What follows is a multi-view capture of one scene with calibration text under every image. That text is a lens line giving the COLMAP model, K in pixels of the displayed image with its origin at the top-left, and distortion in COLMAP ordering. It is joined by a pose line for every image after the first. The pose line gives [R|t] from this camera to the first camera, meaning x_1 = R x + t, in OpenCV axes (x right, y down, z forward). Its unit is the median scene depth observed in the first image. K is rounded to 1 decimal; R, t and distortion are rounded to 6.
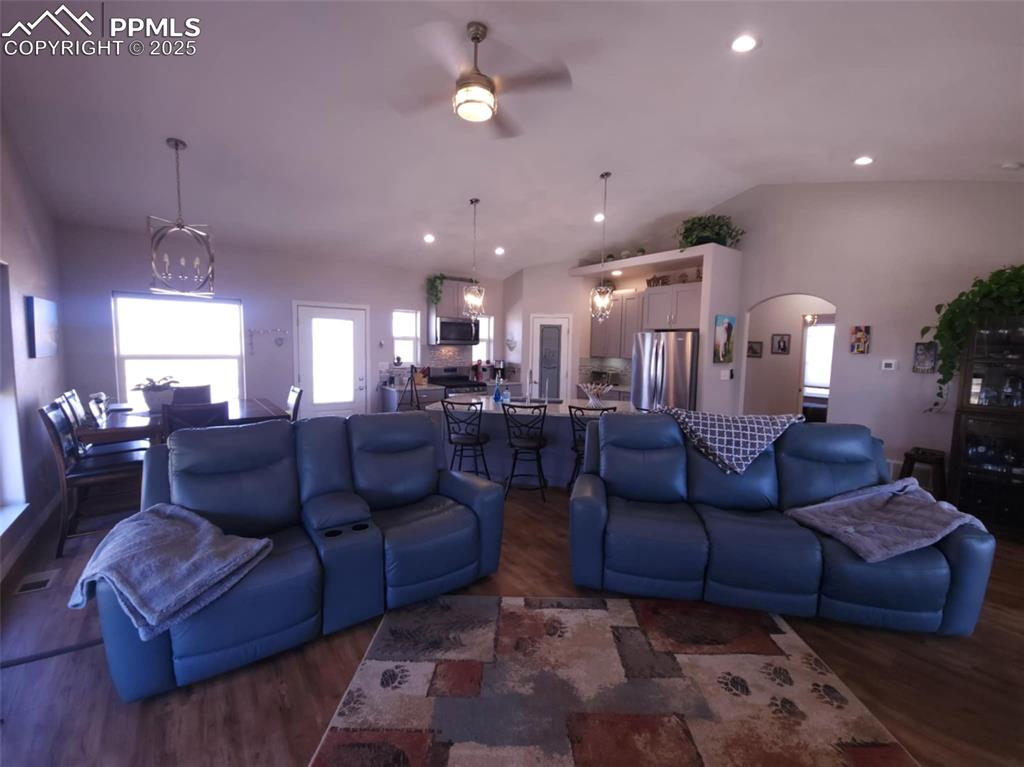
lens RADIAL K [[415.8, 0, 512.0], [0, 415.8, 383.5], [0, 0, 1]] dist [-0.000809, 0.000012]
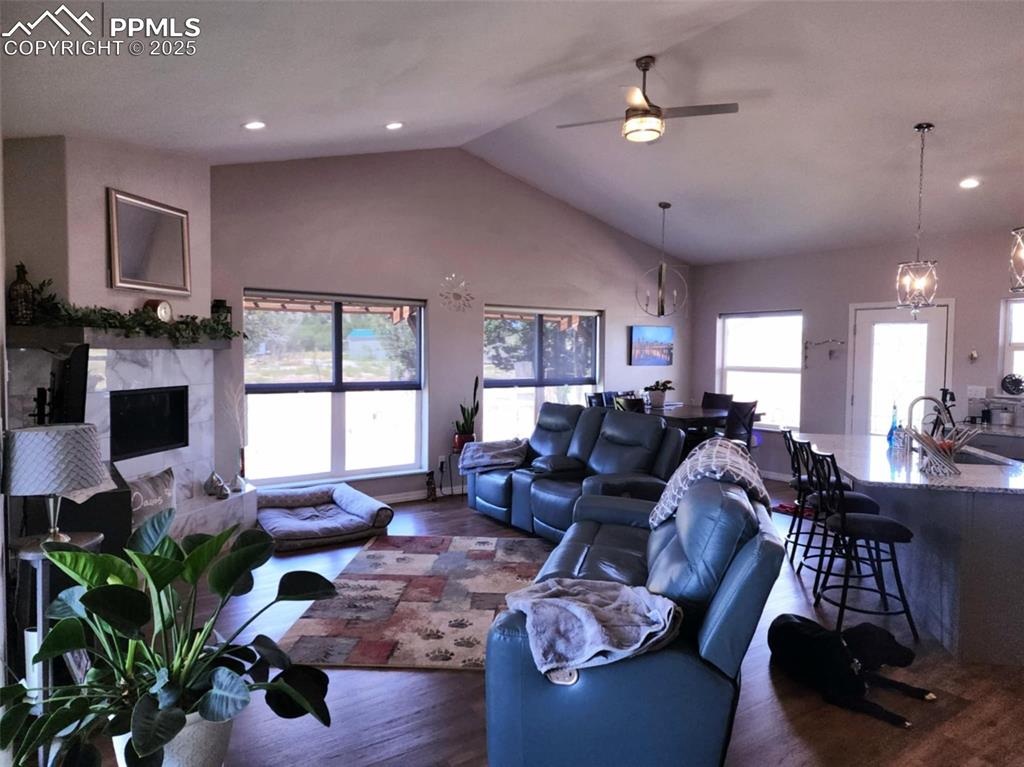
lens RADIAL K [[674.6, 0, 512.0], [0, 674.6, 383.5], [0, 0, 1]] dist [0.001288, 0.000212]
pose [[-0.031539, 0.028371, -0.999100, 1.033866], [-0.106957, 0.993762, 0.031596, -0.017209], [0.993763, 0.107857, -0.028307, 0.476033]]
